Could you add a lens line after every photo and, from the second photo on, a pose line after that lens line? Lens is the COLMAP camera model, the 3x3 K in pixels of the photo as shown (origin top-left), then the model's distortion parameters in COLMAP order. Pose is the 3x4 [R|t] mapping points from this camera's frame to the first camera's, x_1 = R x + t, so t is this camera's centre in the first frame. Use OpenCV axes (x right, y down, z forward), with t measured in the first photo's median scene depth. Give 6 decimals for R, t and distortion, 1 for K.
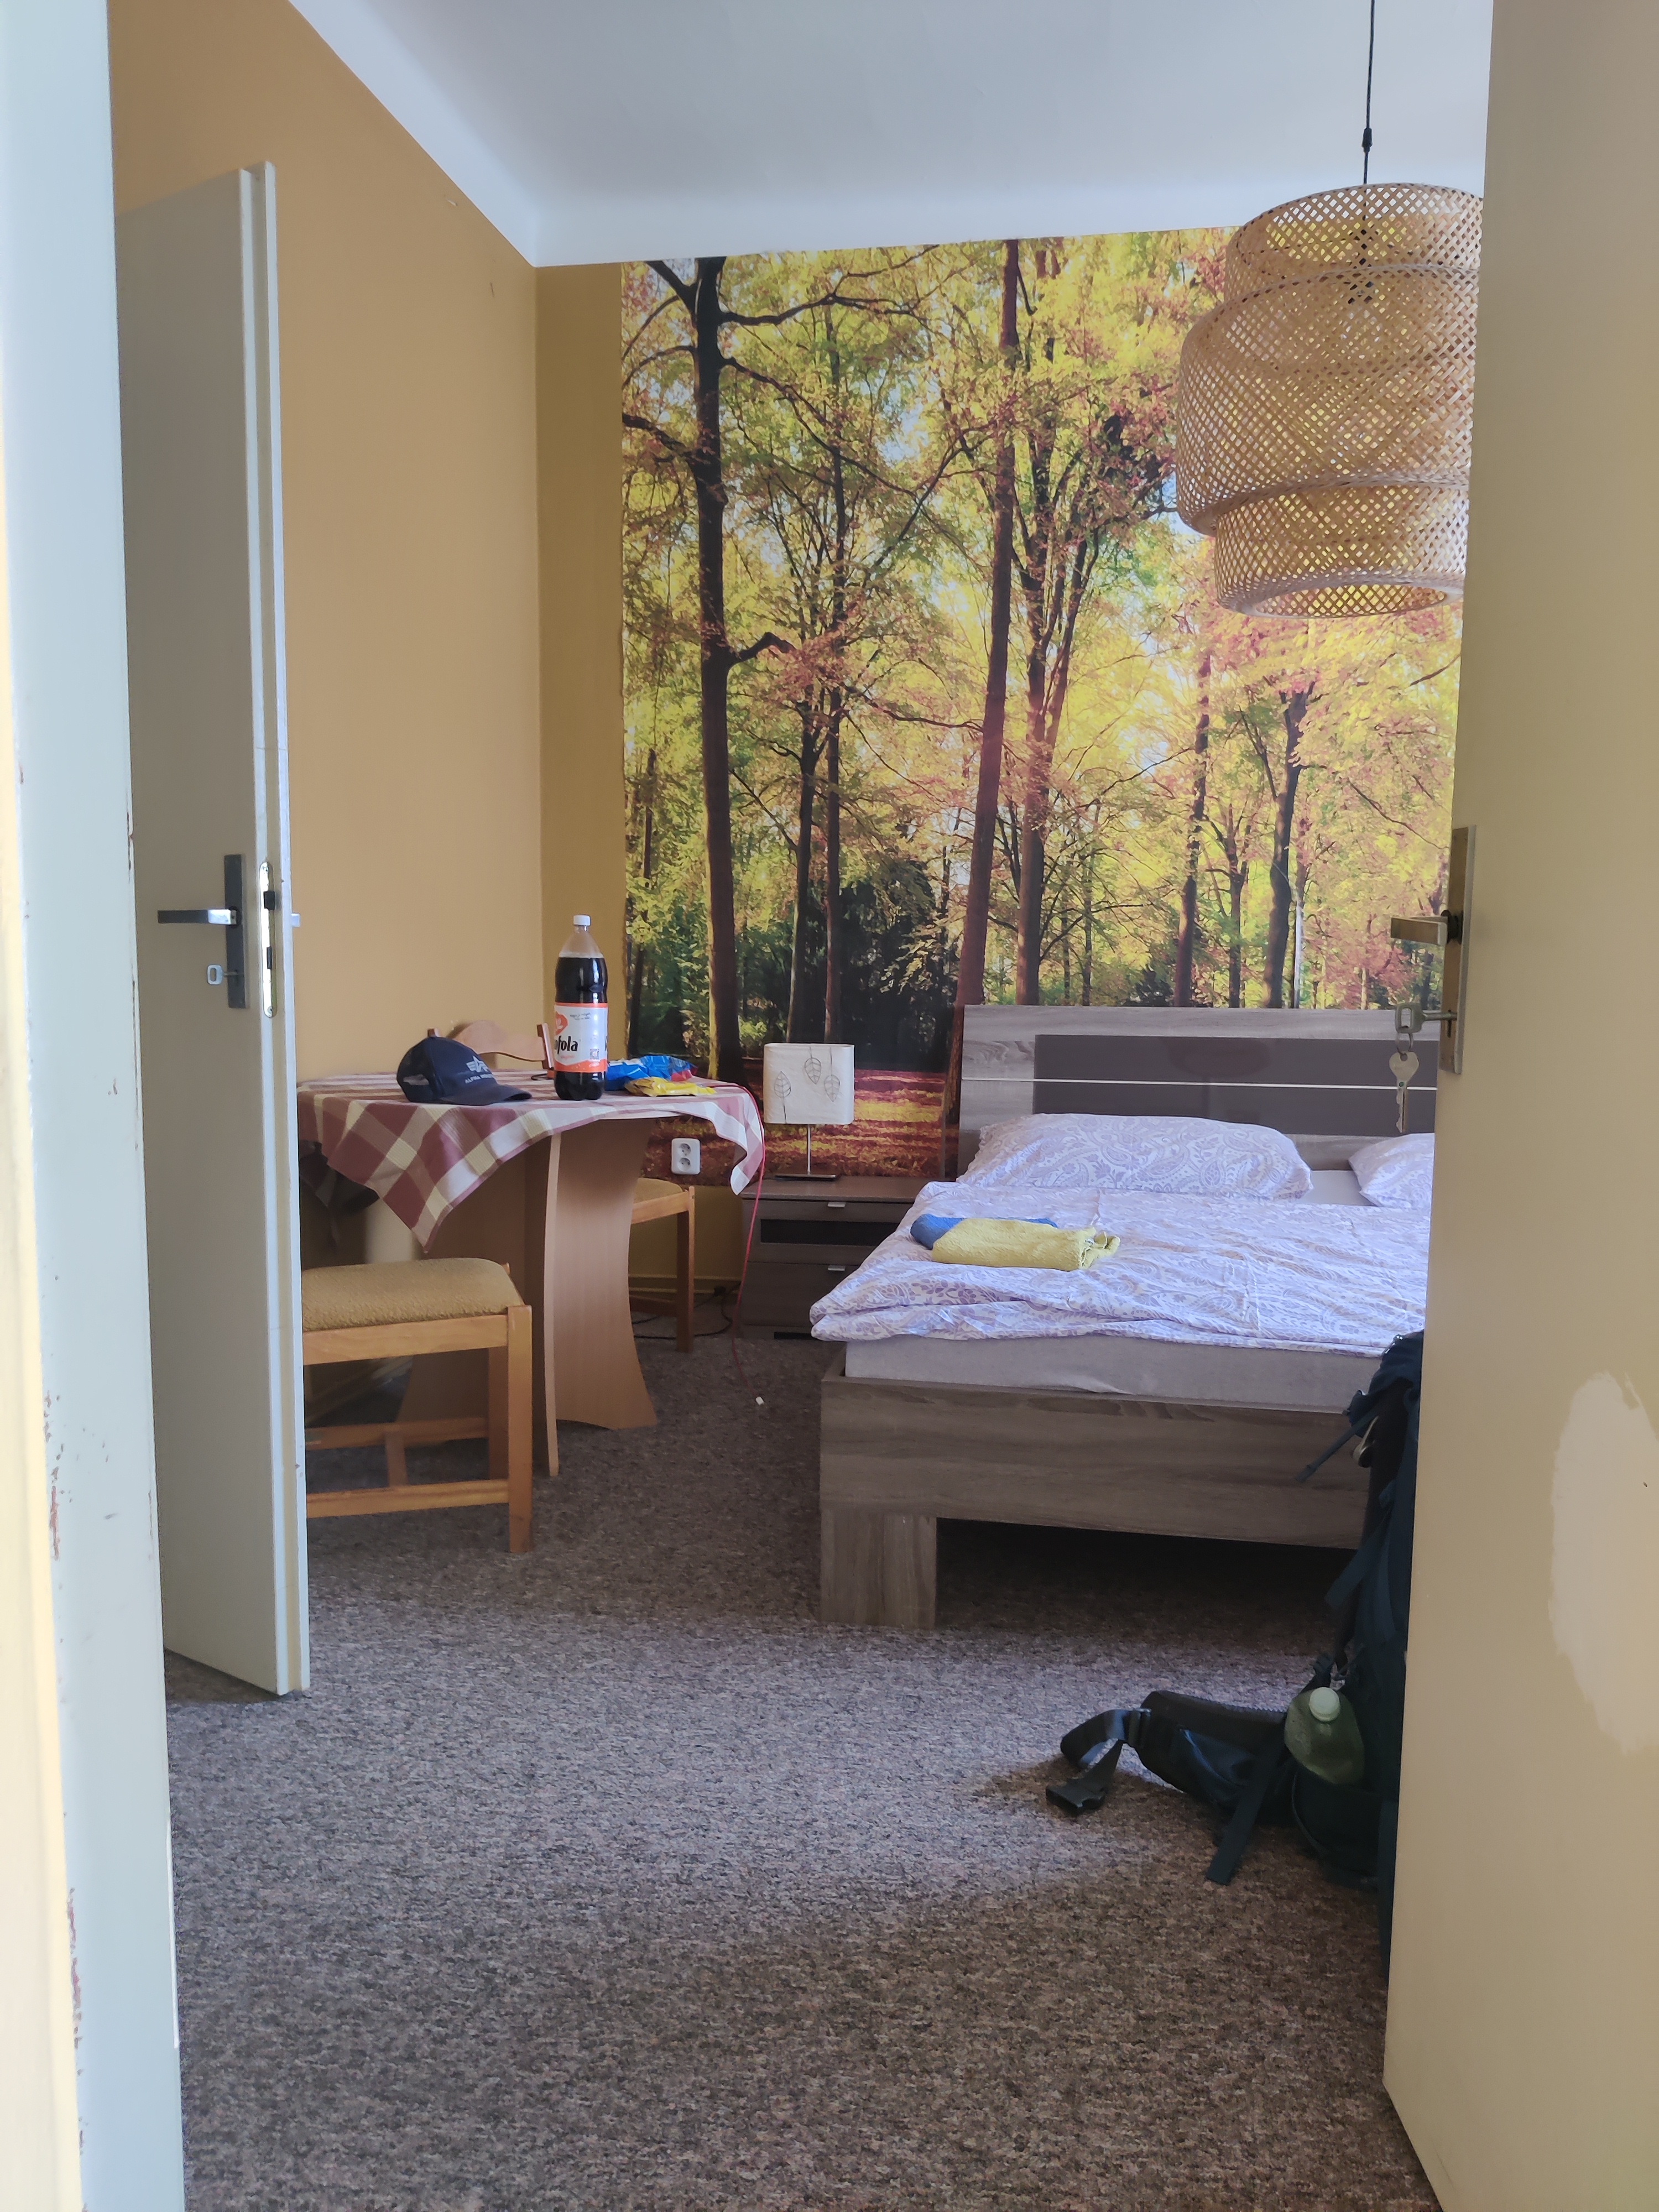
lens RADIAL K [[1735.9, 0, 831.3], [0, 1735.9, 1102.1], [0, 0, 1]] dist [0.034415, -0.023076]
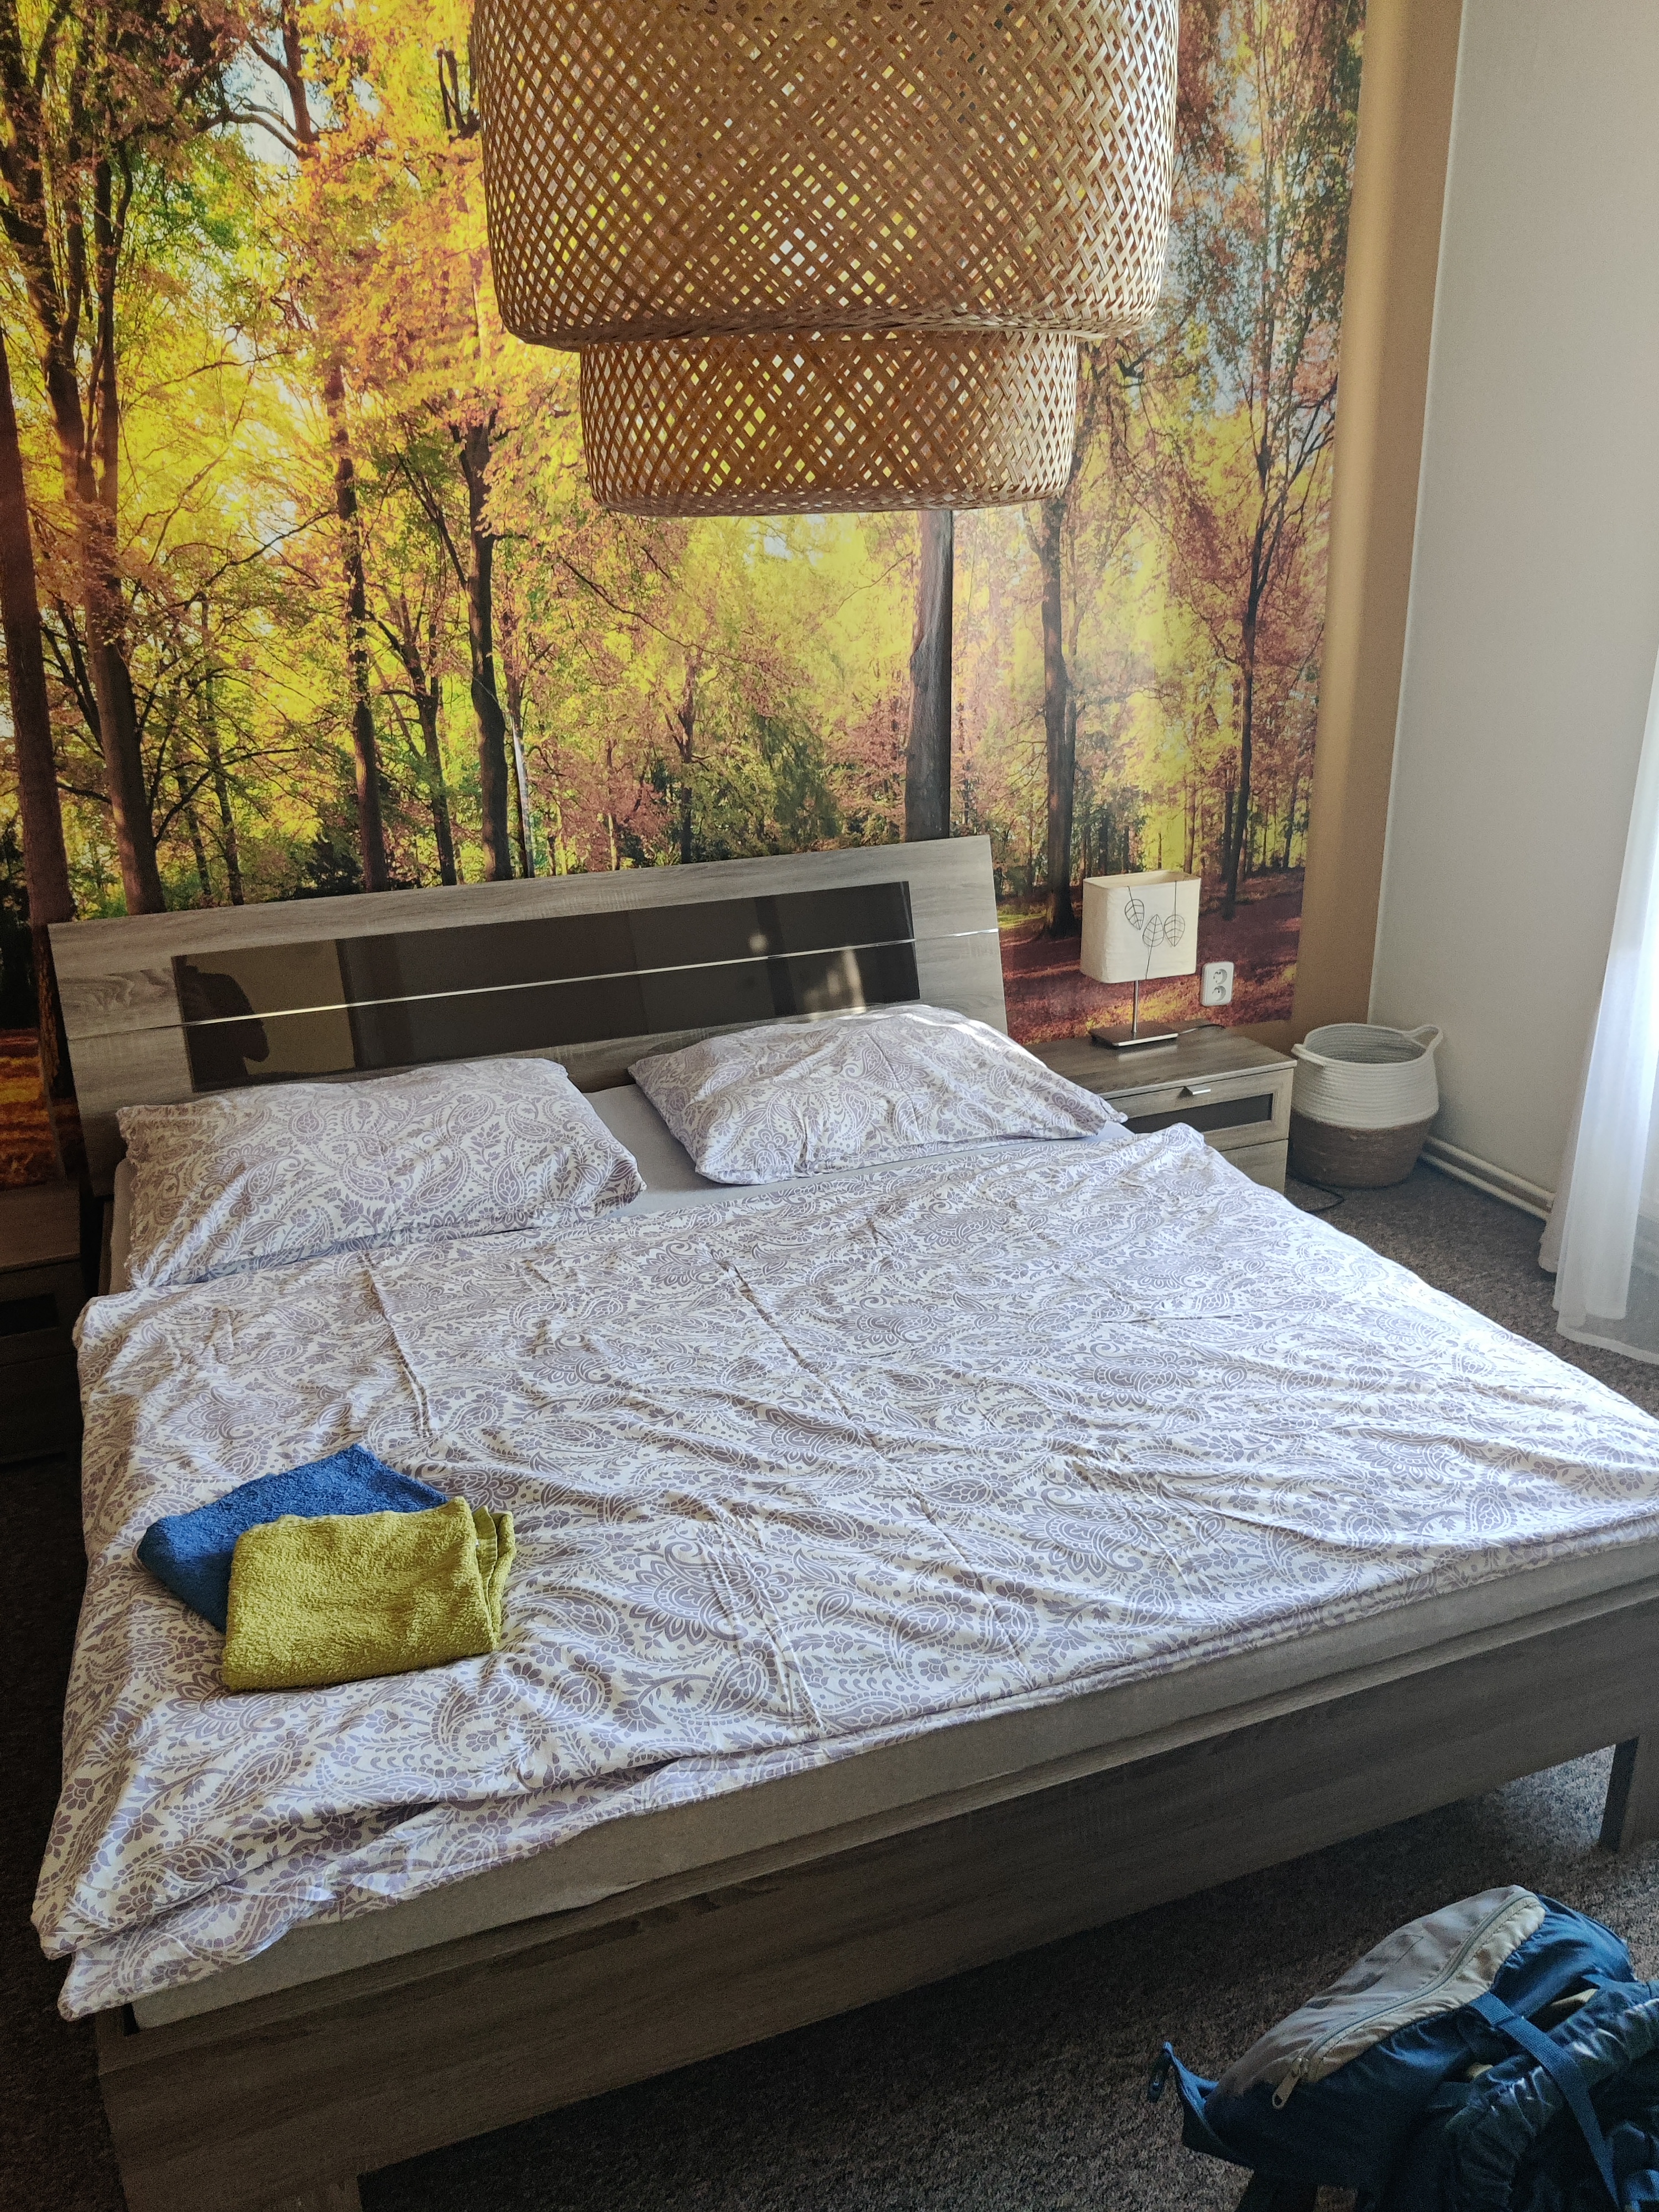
lens RADIAL K [[1735.9, 0, 822.9], [0, 1735.9, 1112.5], [0, 0, 1]] dist [0.034415, -0.023076]
pose [[0.850072, -0.210904, 0.482594, -0.008230], [0.084553, 0.959083, 0.270204, -0.146718], [-0.519835, -0.188888, 0.833122, 0.291316]]
